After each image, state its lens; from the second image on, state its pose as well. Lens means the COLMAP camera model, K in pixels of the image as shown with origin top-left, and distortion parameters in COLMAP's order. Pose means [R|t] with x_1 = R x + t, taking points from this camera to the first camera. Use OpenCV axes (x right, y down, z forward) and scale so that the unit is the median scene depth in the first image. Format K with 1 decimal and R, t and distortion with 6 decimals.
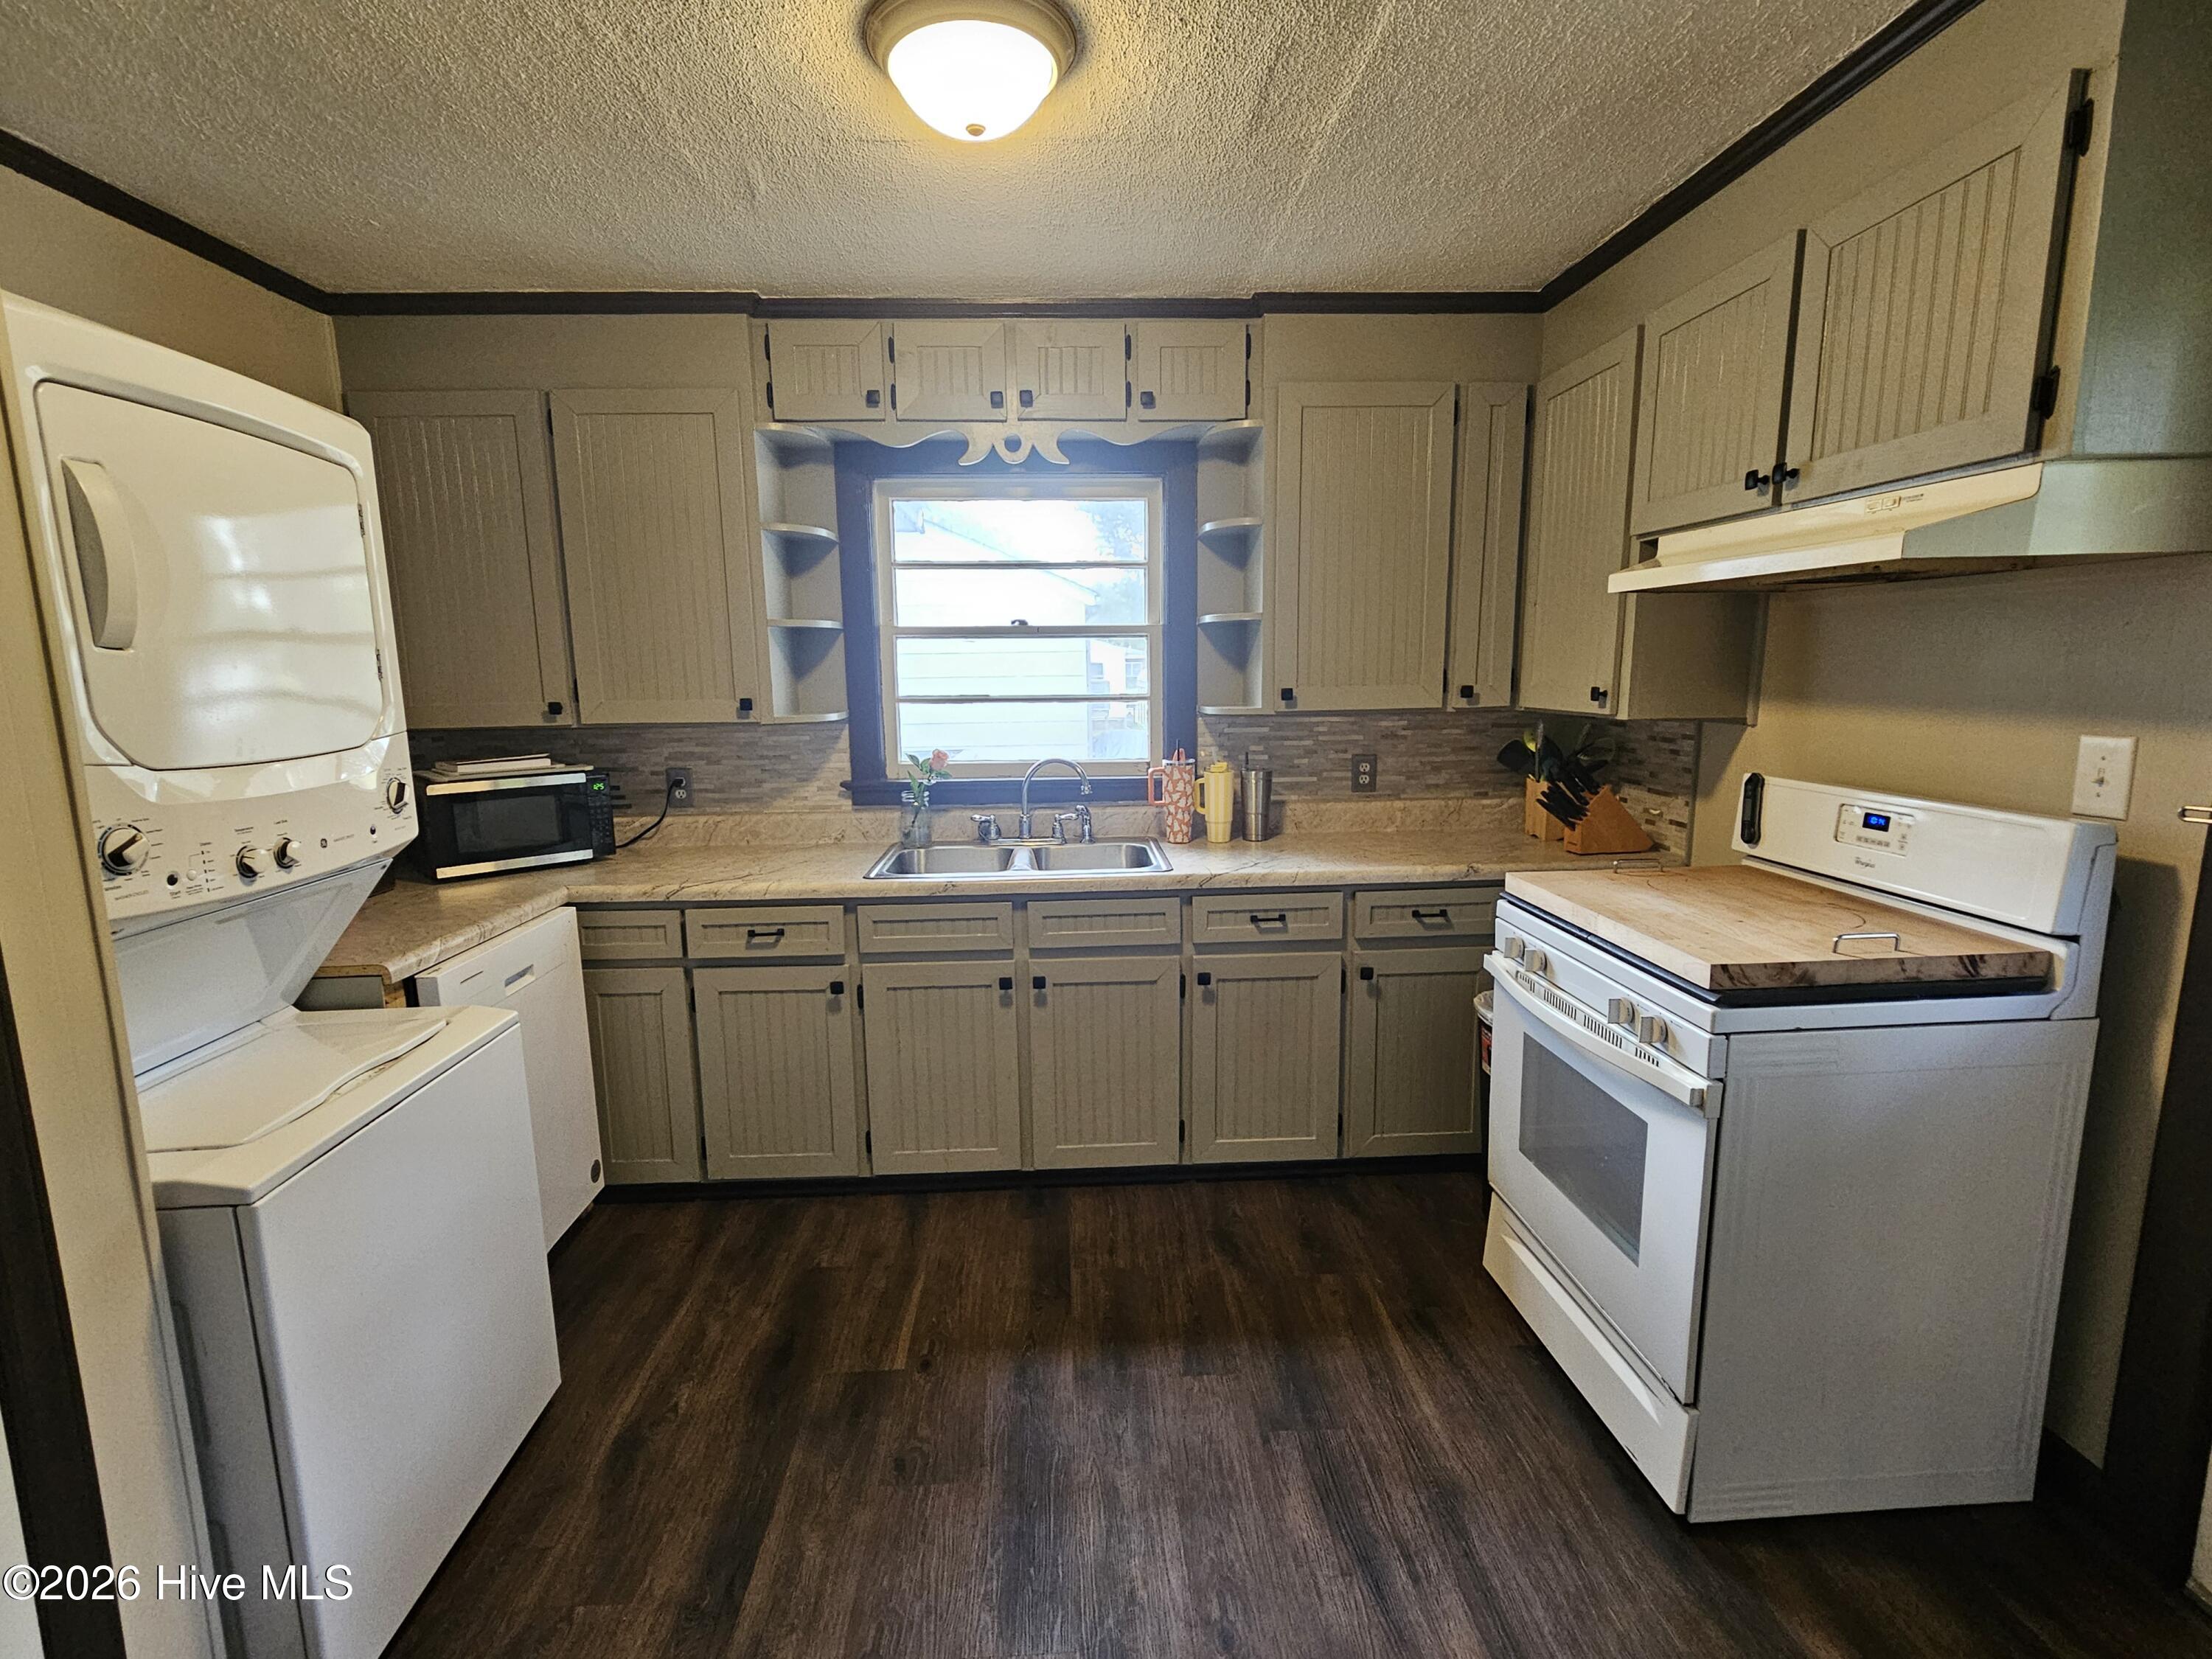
lens RADIAL K [[912.5, 0, 1098.3], [0, 912.5, 827.4], [0, 0, 1]] dist [-0.009239, 0.000011]
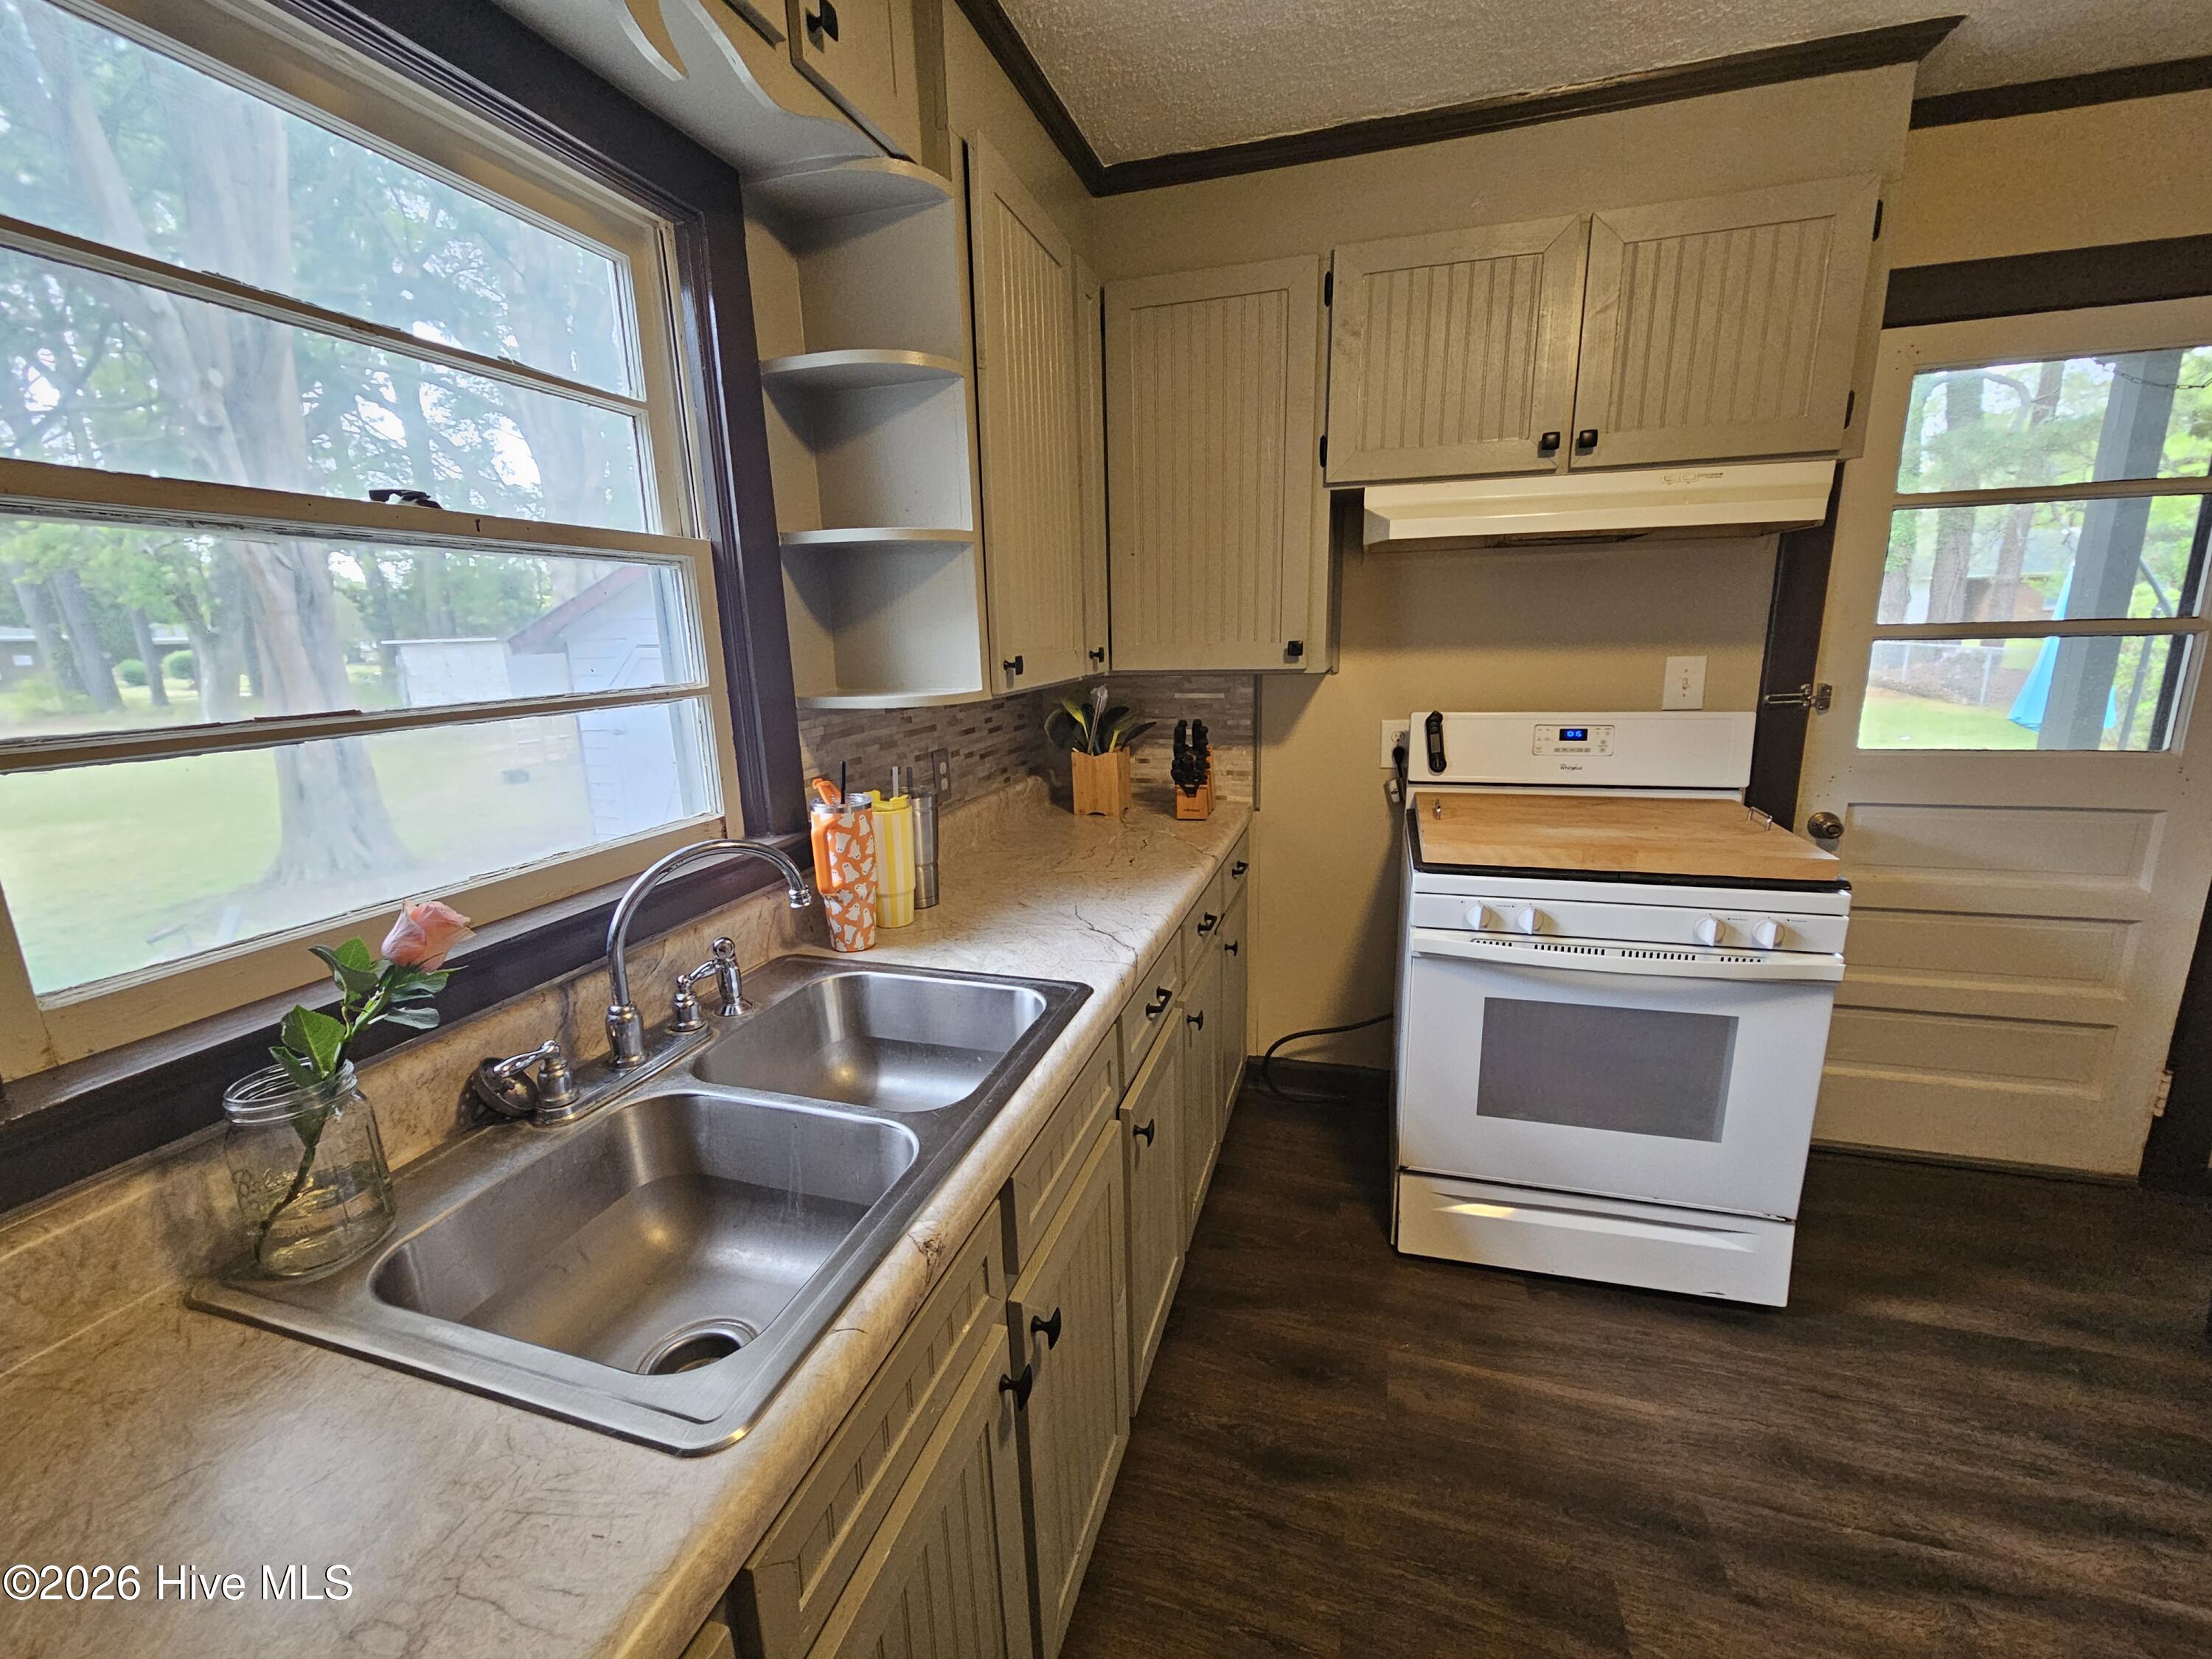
lens RADIAL K [[895.1, 0, 1041.0], [0, 895.1, 850.7], [0, 0, 1]] dist [0.000556, 0.000010]
pose [[0.392910, -0.217447, 0.893498, -0.397136], [0.182938, 0.970702, 0.155790, -0.119569], [-0.901197, 0.102243, 0.421178, 0.764587]]
